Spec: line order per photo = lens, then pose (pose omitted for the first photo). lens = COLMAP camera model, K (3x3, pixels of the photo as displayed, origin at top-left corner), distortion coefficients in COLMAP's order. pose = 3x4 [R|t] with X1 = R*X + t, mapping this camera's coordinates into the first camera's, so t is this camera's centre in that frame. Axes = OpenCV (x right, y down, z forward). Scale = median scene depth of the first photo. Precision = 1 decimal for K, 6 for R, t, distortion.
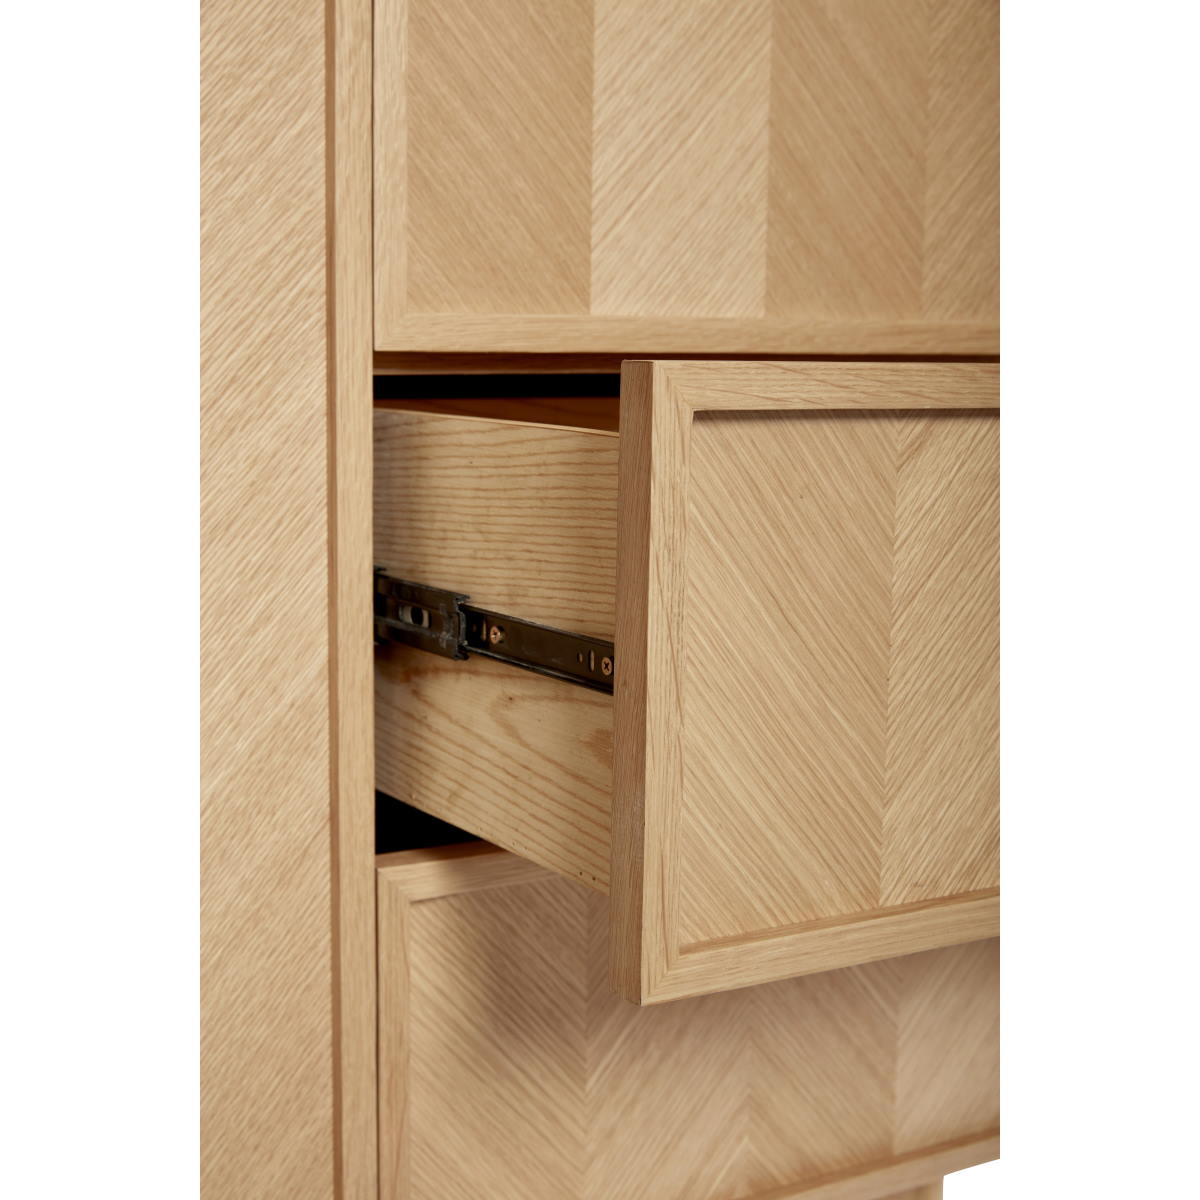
lens RADIAL K [[1901.0, 0, 600.1], [0, 1901.0, 669.9], [0, 0, 1]] dist [-0.066268, 0.006605]
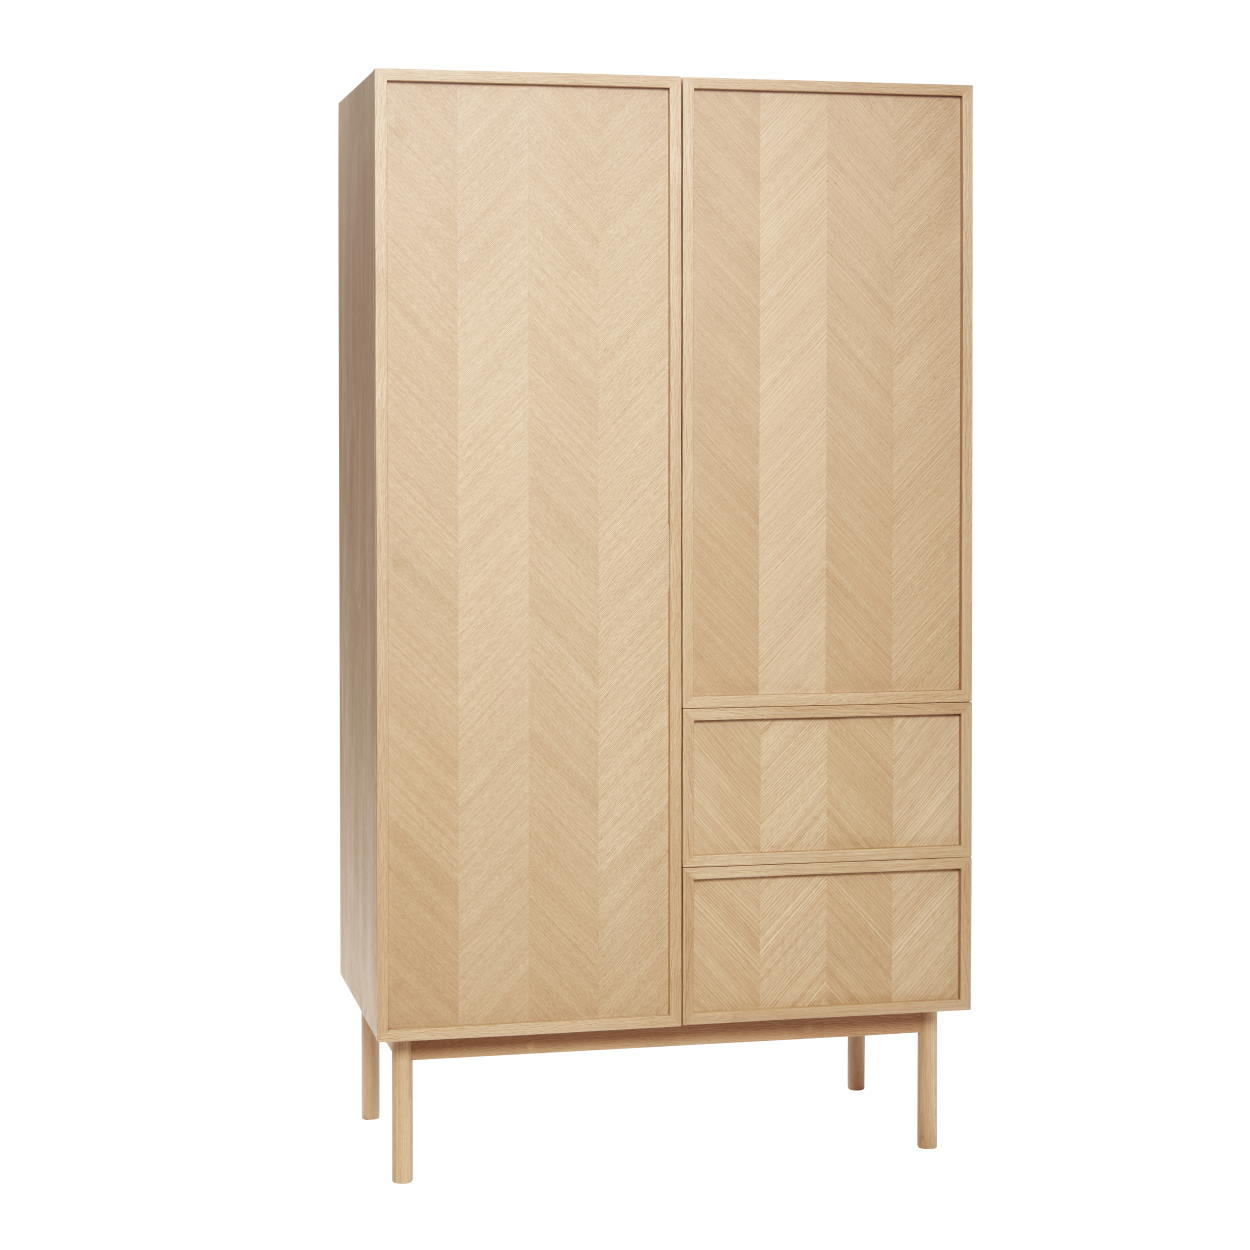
lens RADIAL K [[2863.9, 0, 625.0], [0, 2863.9, 625.0], [0, 0, 1]] dist [0.004671, -0.102988]
pose [[0.872610, -0.047553, -0.486098, 2.201642], [-0.051694, 0.980667, -0.188731, 0.630167], [0.485675, 0.189817, 0.853282, -3.301238]]
